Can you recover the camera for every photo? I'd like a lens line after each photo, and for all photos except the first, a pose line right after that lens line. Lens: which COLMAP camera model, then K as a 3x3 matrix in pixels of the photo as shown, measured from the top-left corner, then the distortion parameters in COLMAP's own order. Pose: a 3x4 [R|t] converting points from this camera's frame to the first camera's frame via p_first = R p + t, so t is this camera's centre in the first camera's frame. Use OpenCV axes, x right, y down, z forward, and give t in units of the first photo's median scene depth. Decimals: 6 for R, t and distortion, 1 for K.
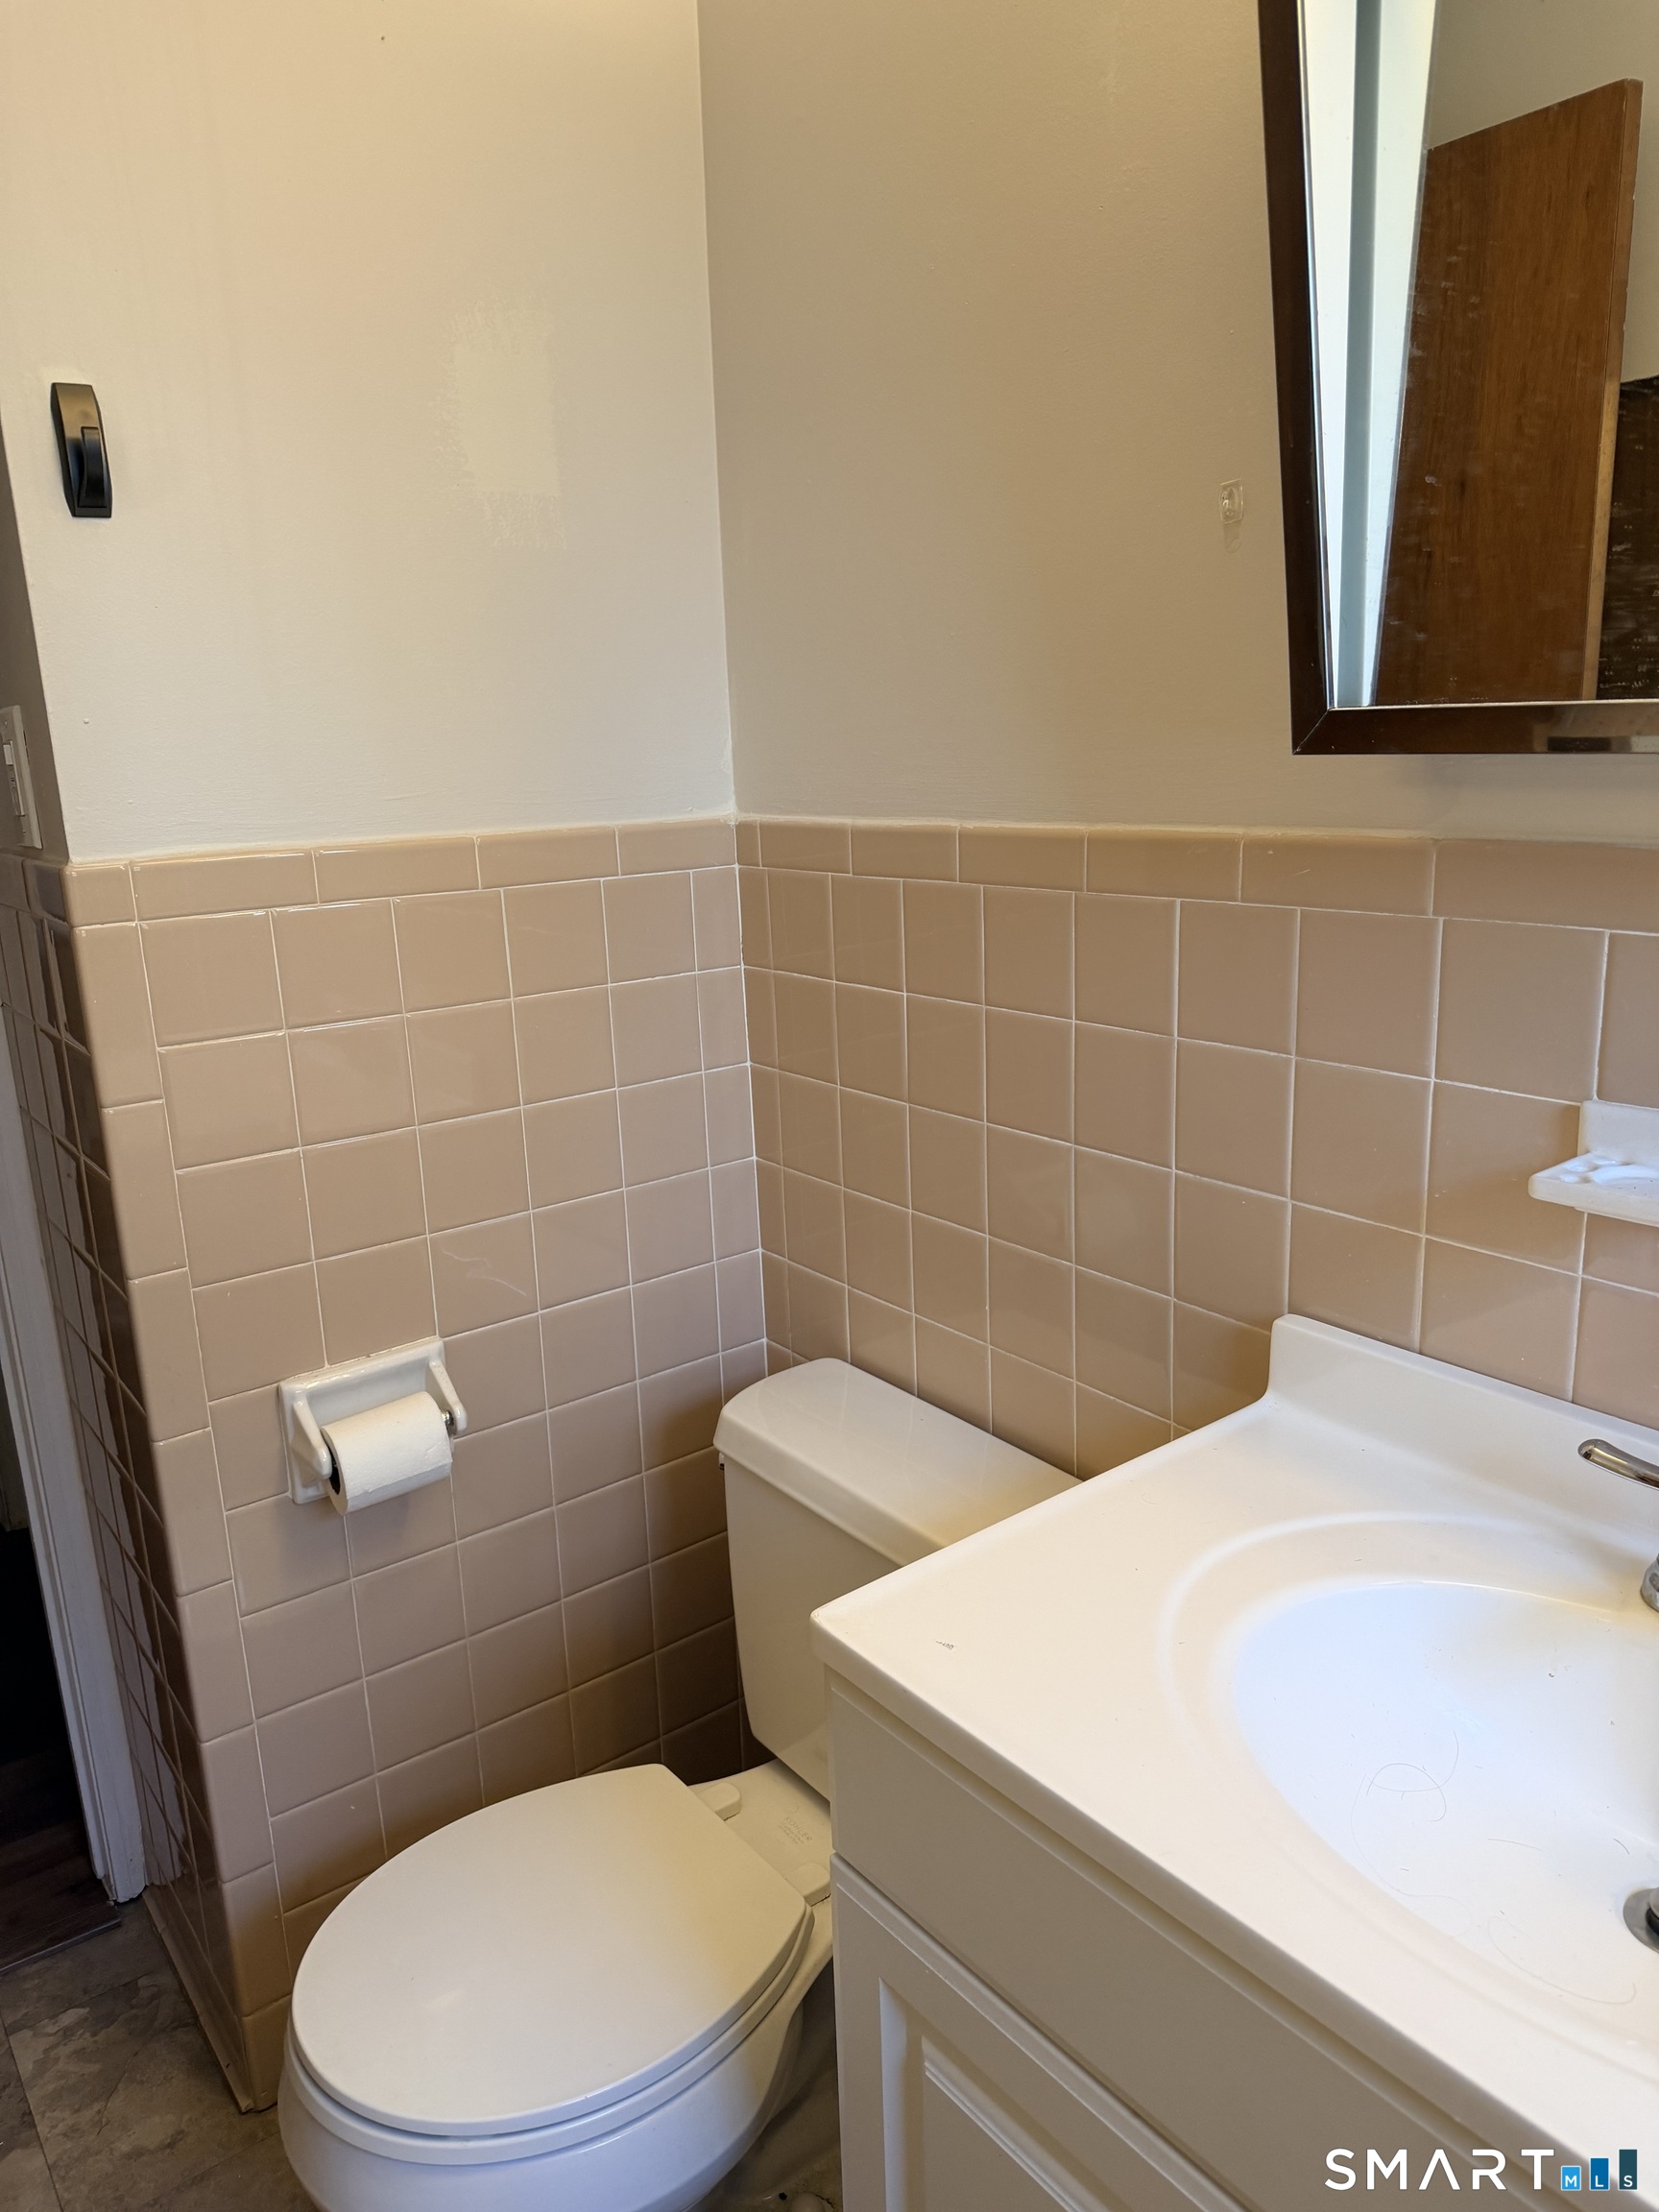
lens RADIAL K [[1527.8, 0, 843.3], [0, 1527.8, 1097.4], [0, 0, 1]] dist [0.012090, -0.018084]
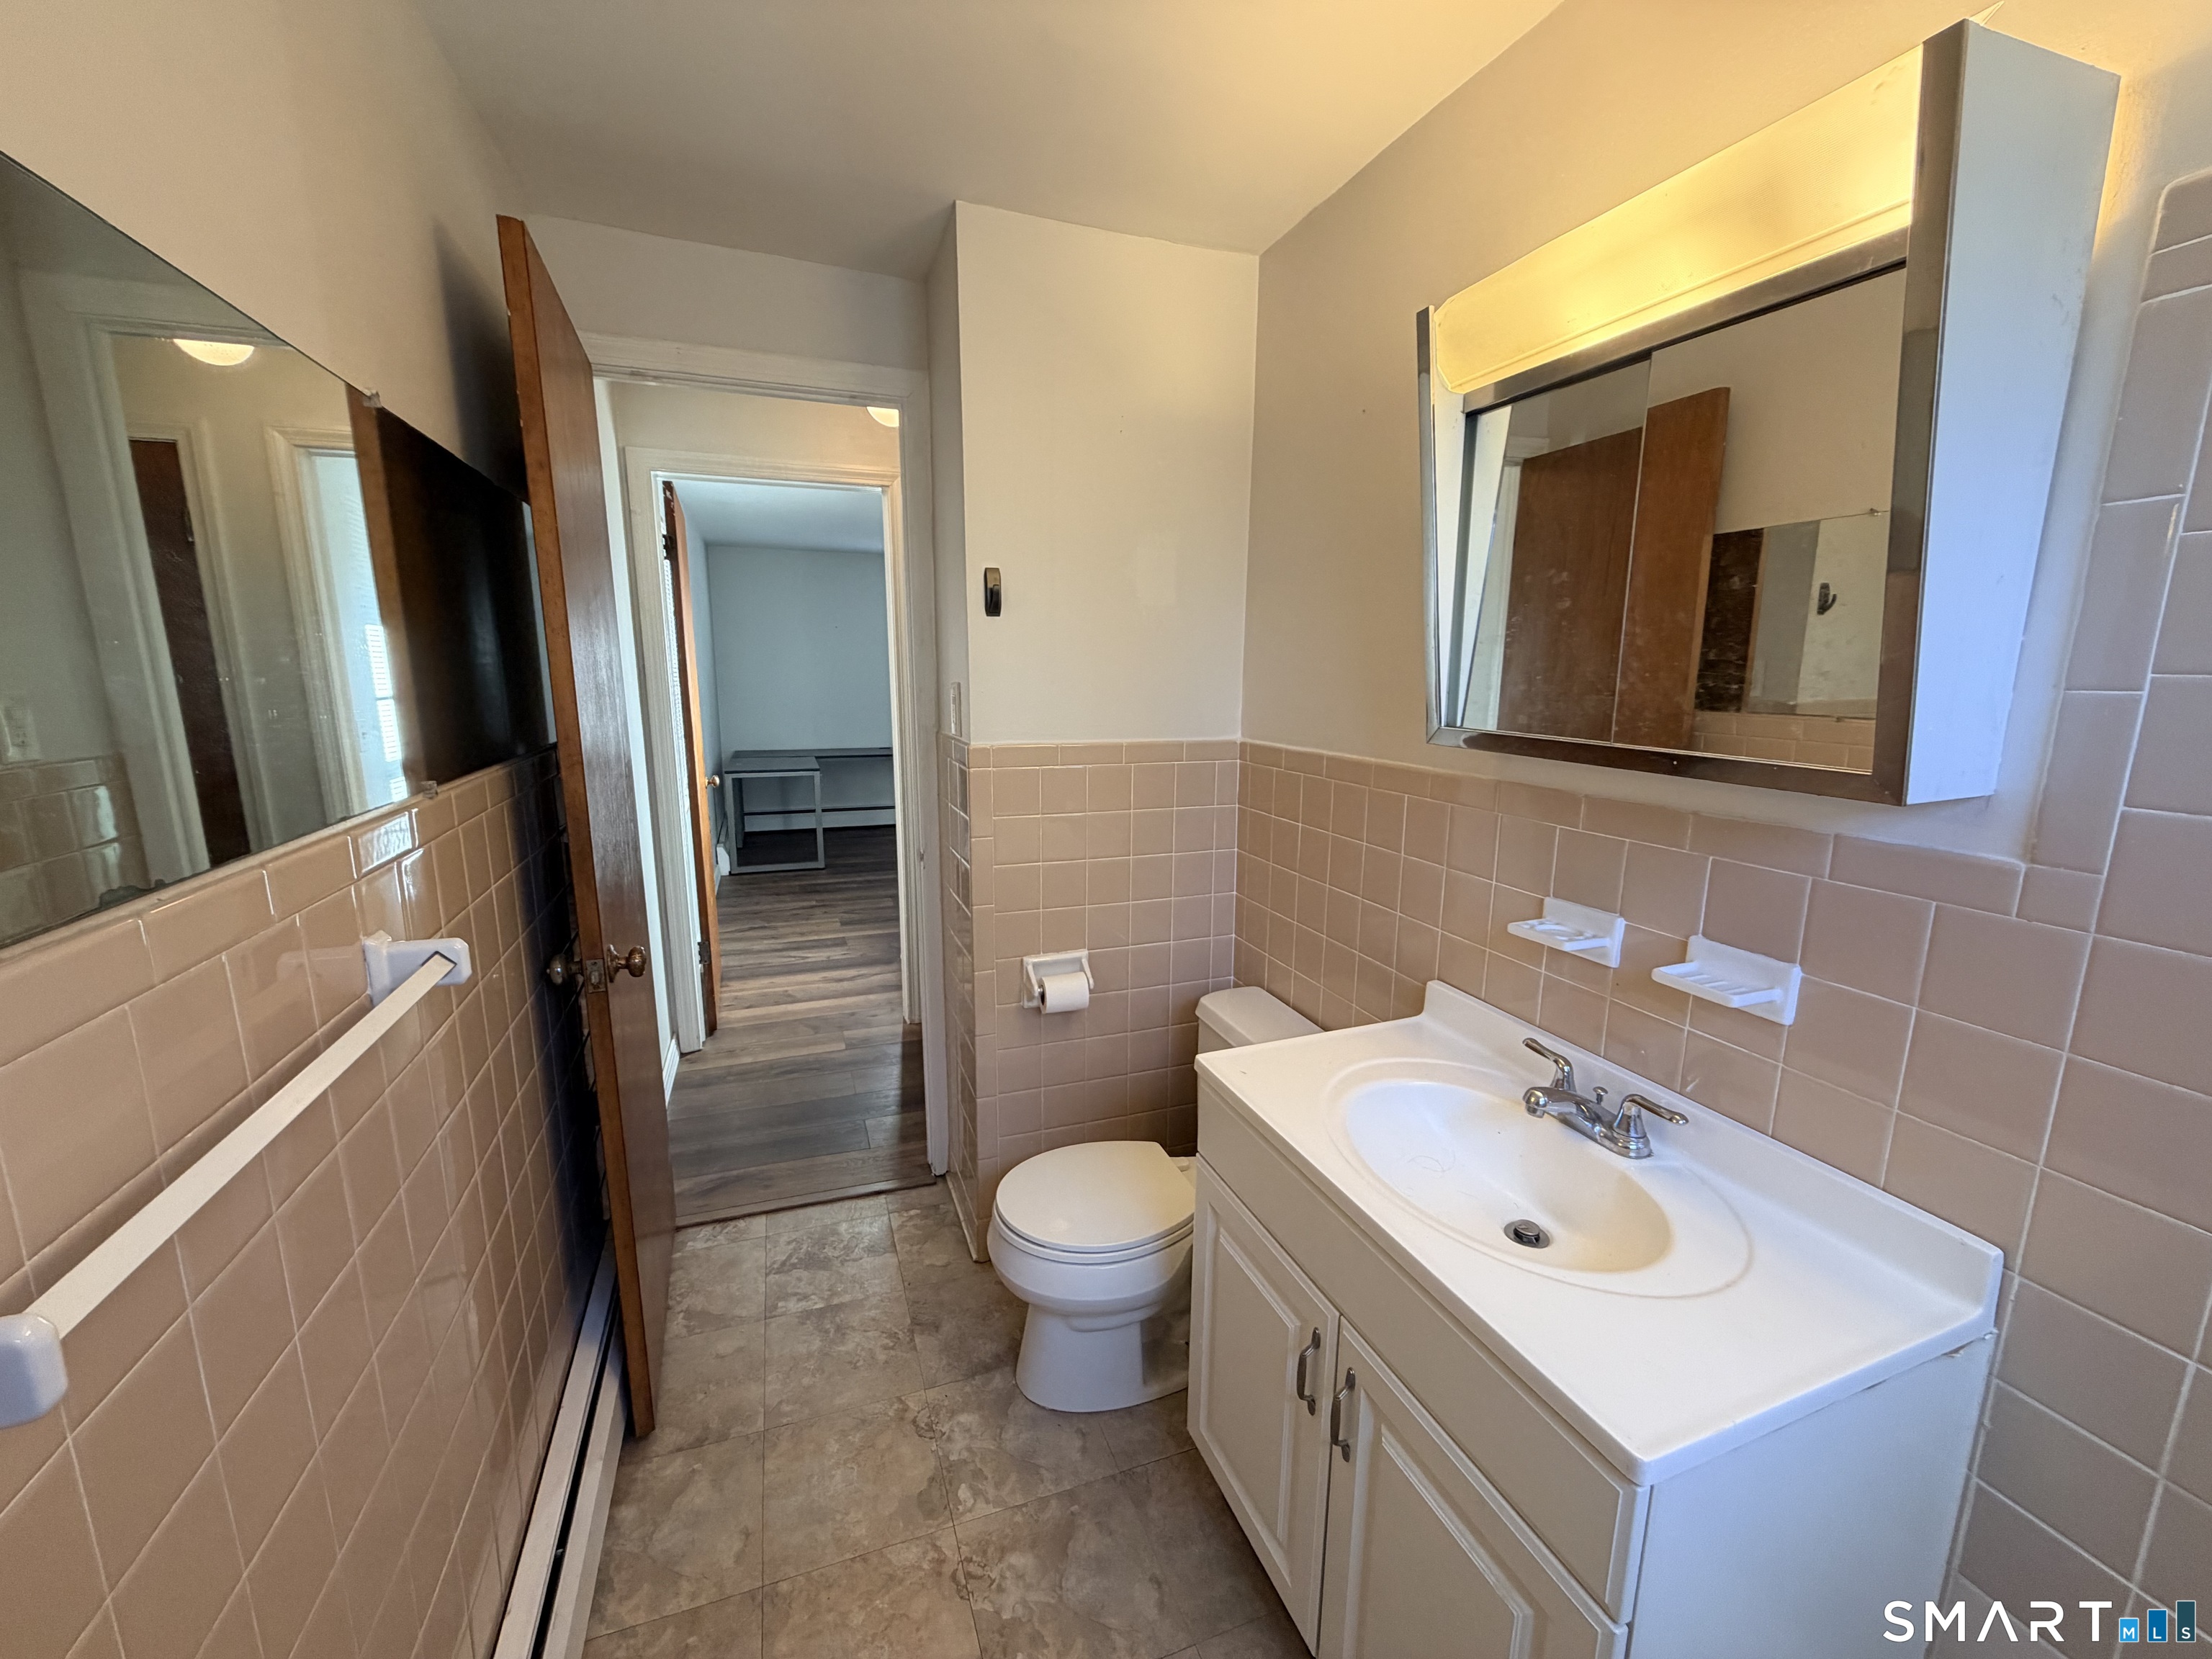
lens RADIAL K [[876.7, 0, 1103.9], [0, 876.7, 830.3], [0, 0, 1]] dist [-0.002397, 0.000069]
pose [[0.952198, 0.098057, -0.289315, 0.136331], [-0.111517, 0.993298, -0.030369, 0.011384], [0.284398, 0.061180, 0.956752, -0.306450]]
